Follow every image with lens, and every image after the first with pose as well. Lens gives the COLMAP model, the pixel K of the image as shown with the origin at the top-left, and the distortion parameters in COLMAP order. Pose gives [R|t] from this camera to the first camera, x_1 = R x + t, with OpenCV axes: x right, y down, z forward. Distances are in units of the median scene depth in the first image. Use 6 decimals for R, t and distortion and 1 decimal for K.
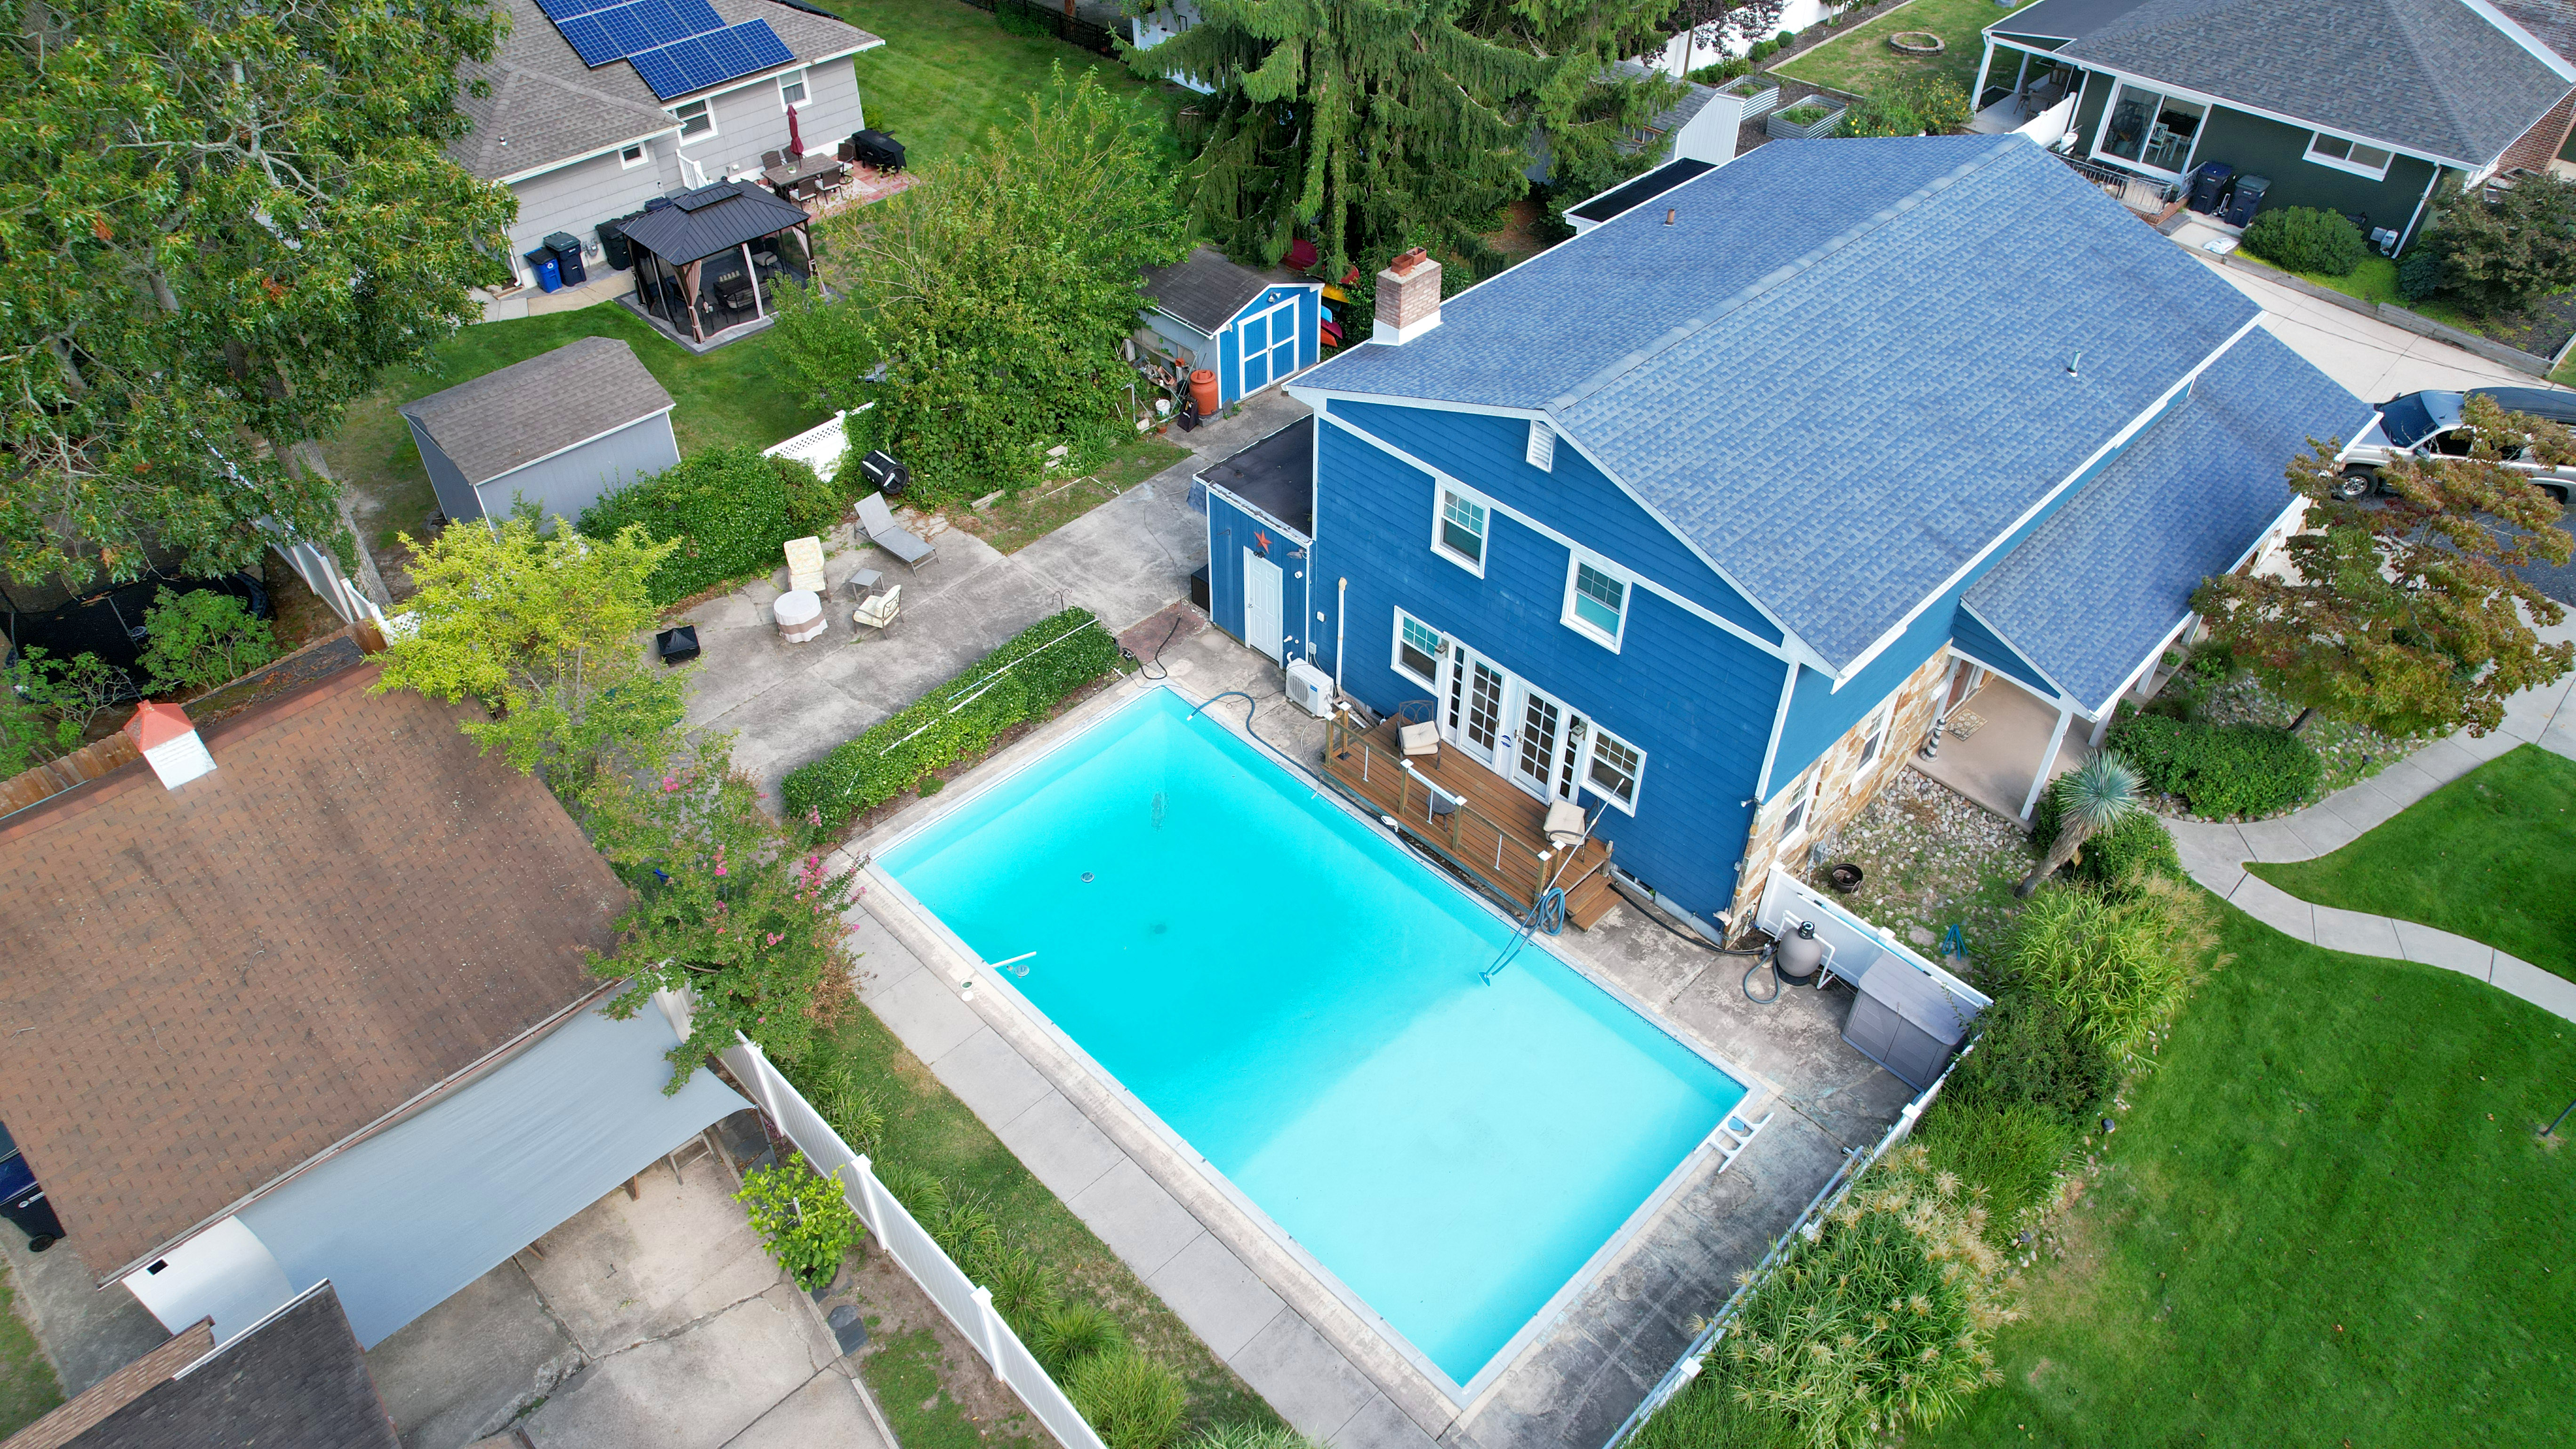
lens RADIAL K [[1641.3, 0, 1287.7], [0, 1641.3, 714.0], [0, 0, 1]] dist [-0.076003, 0.077566]
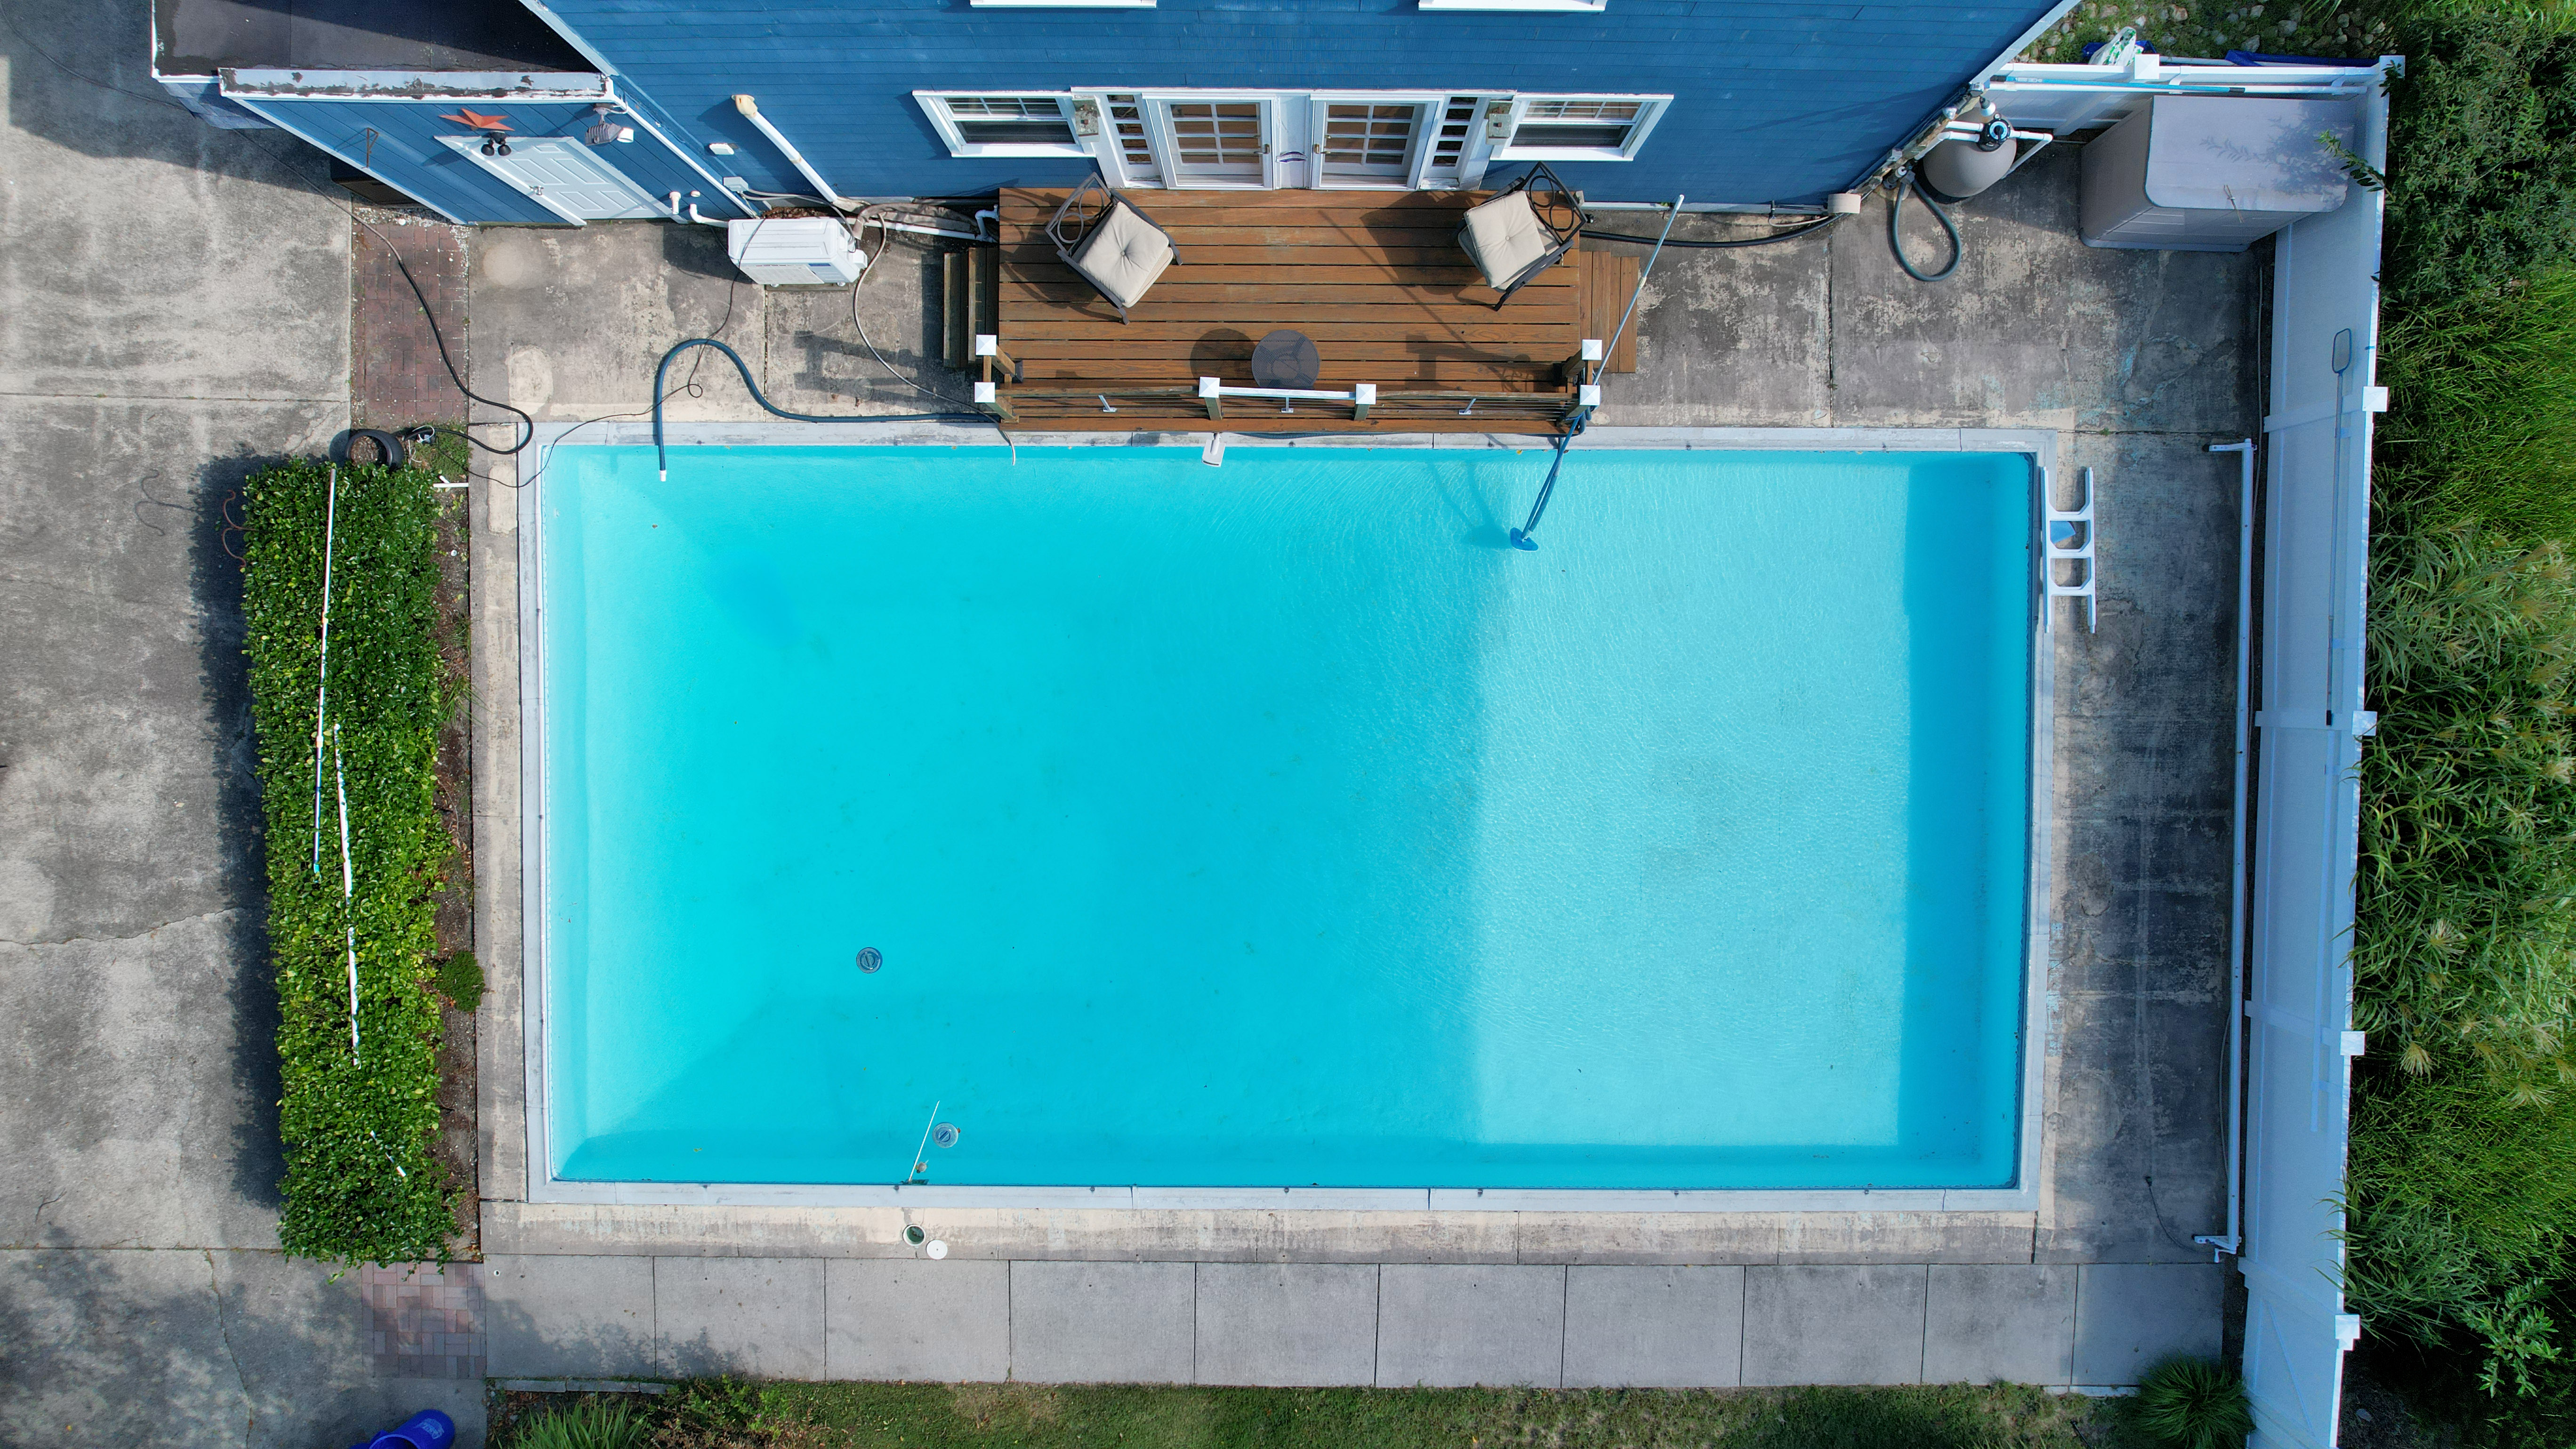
lens RADIAL K [[1641.3, 0, 1287.7], [0, 1641.3, 714.0], [0, 0, 1]] dist [-0.076003, 0.077566]
pose [[0.710034, -0.703801, -0.022697, 0.031287], [0.464976, 0.444401, 0.765705, -0.253681], [-0.528818, -0.554231, 0.642791, 0.593514]]
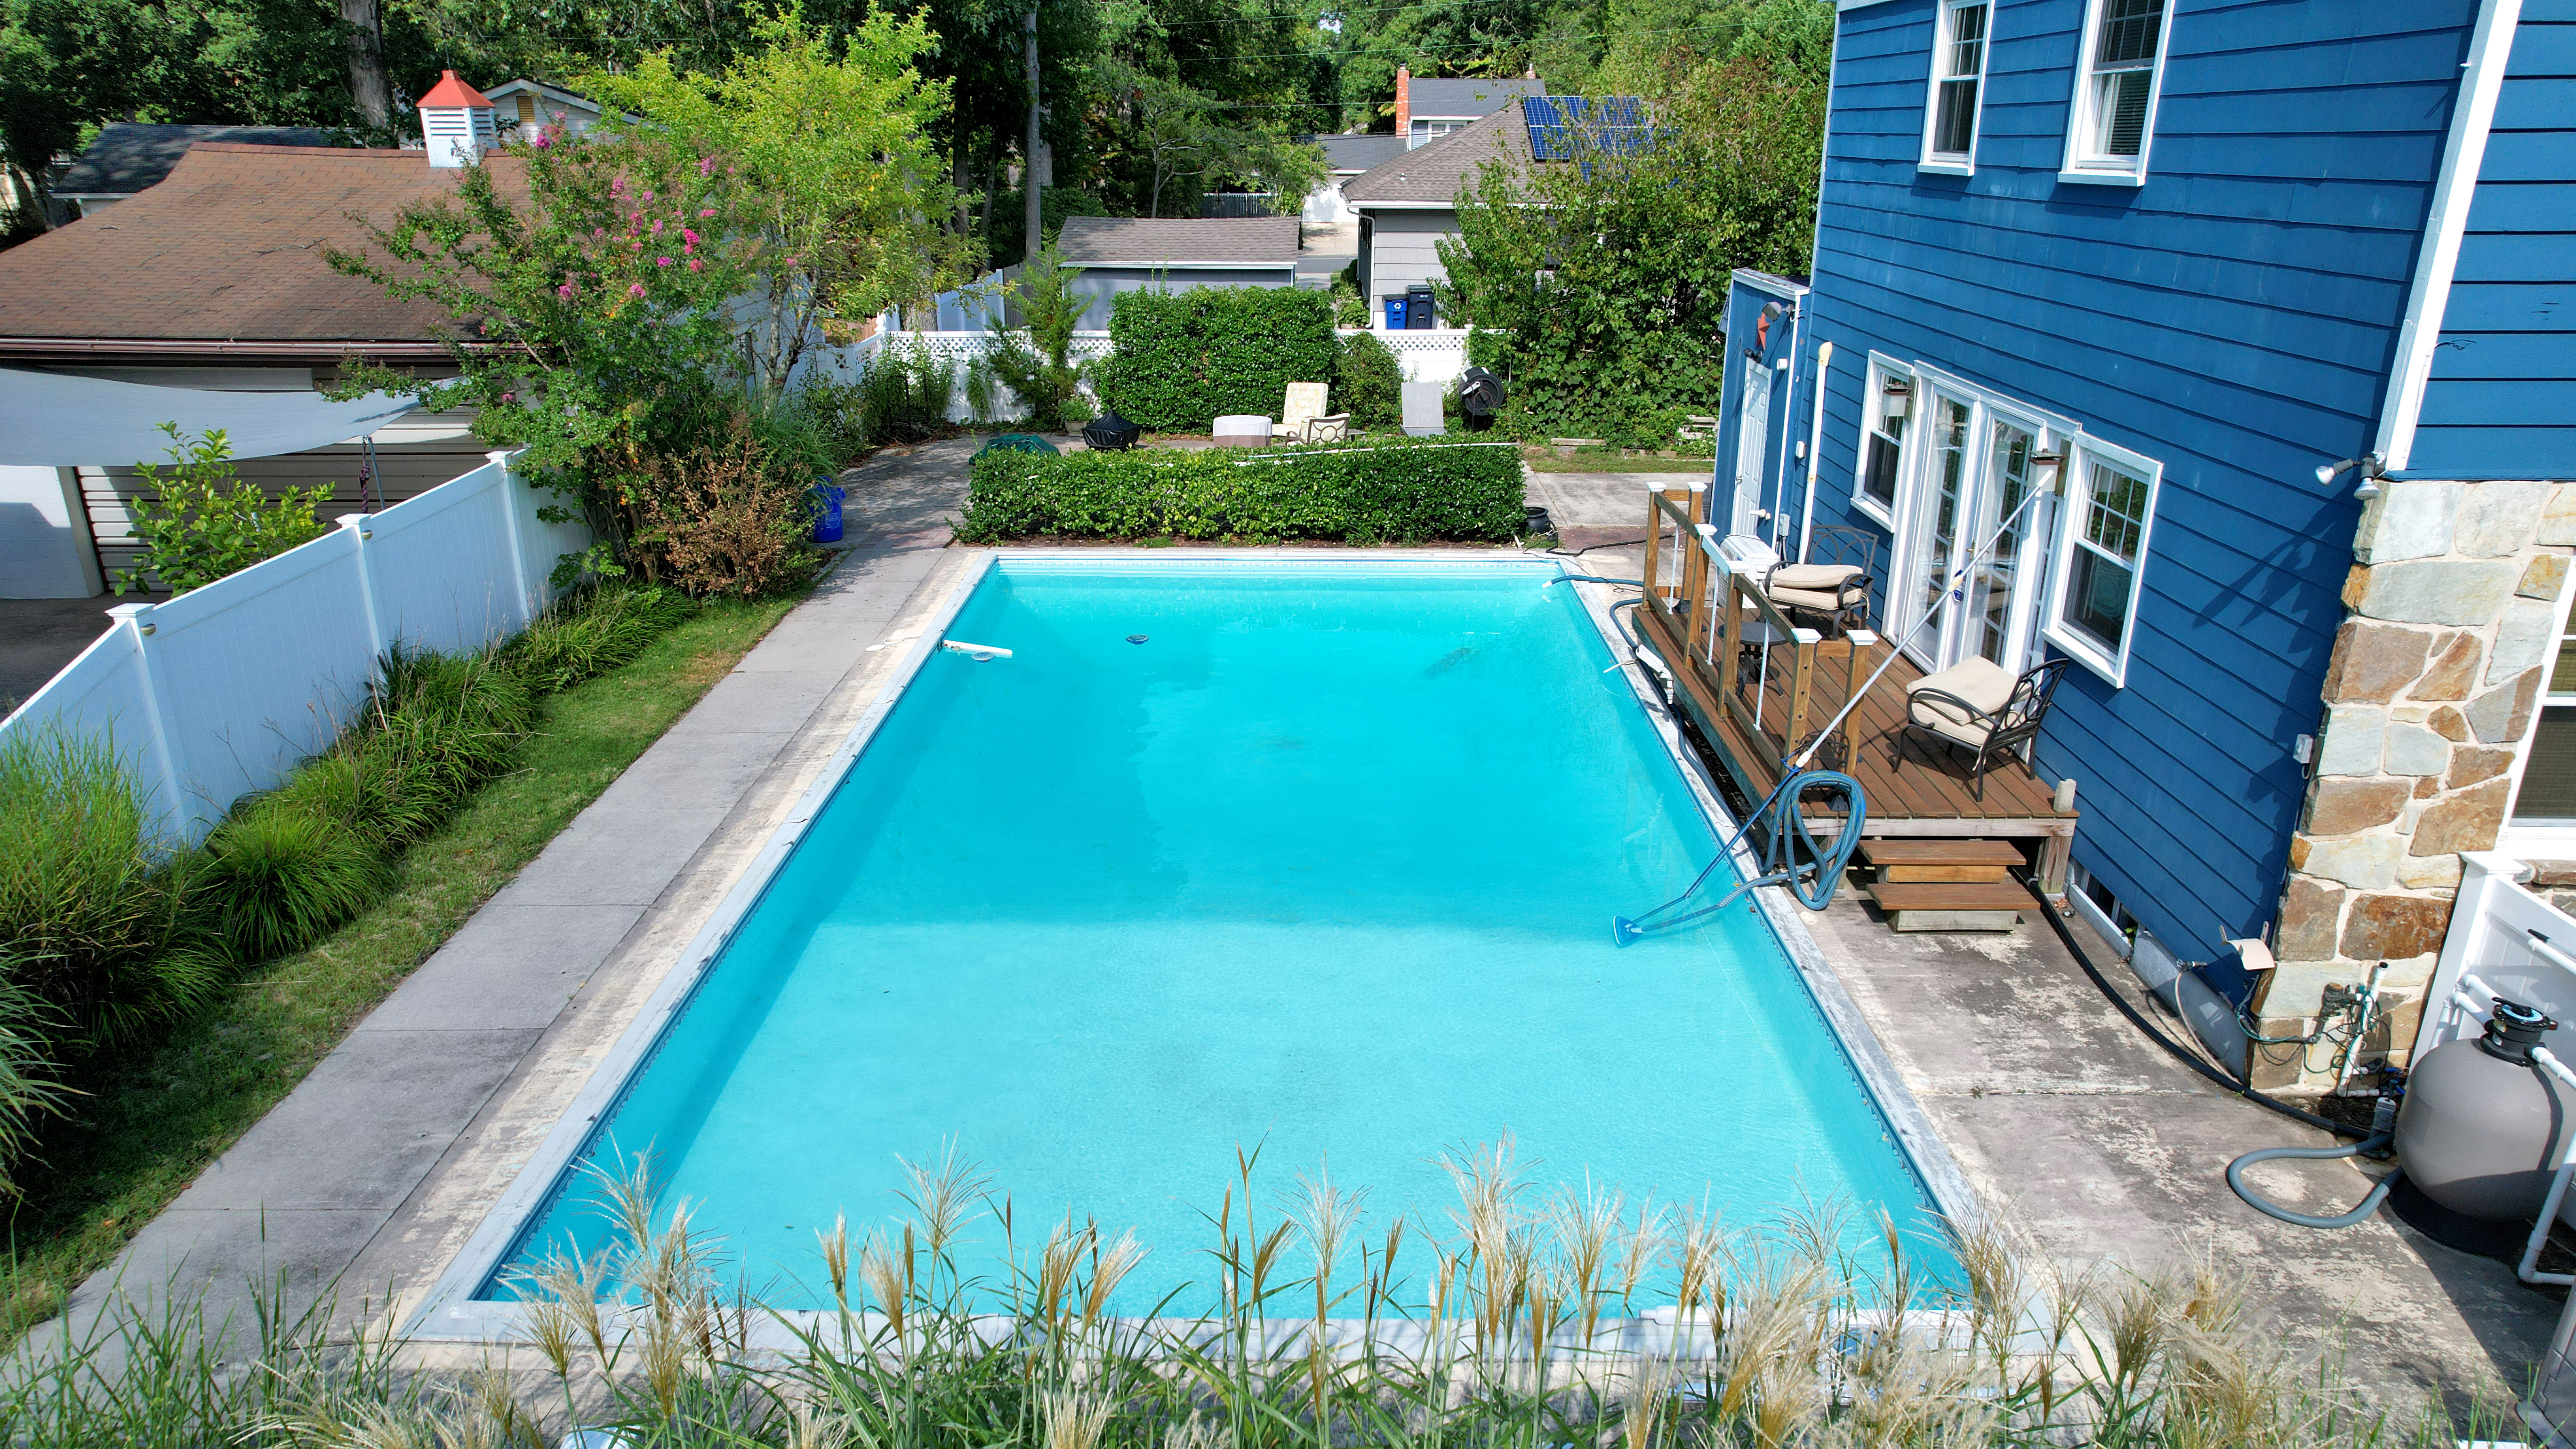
lens RADIAL K [[1636.9, 0, 1298.4], [0, 1636.9, 731.3], [0, 0, 1]] dist [-0.086213, 0.076950]
pose [[0.706797, 0.244107, -0.663965, 0.297882], [-0.468239, 0.864983, -0.180434, 0.208453], [0.530273, 0.438425, 0.725668, 0.571129]]
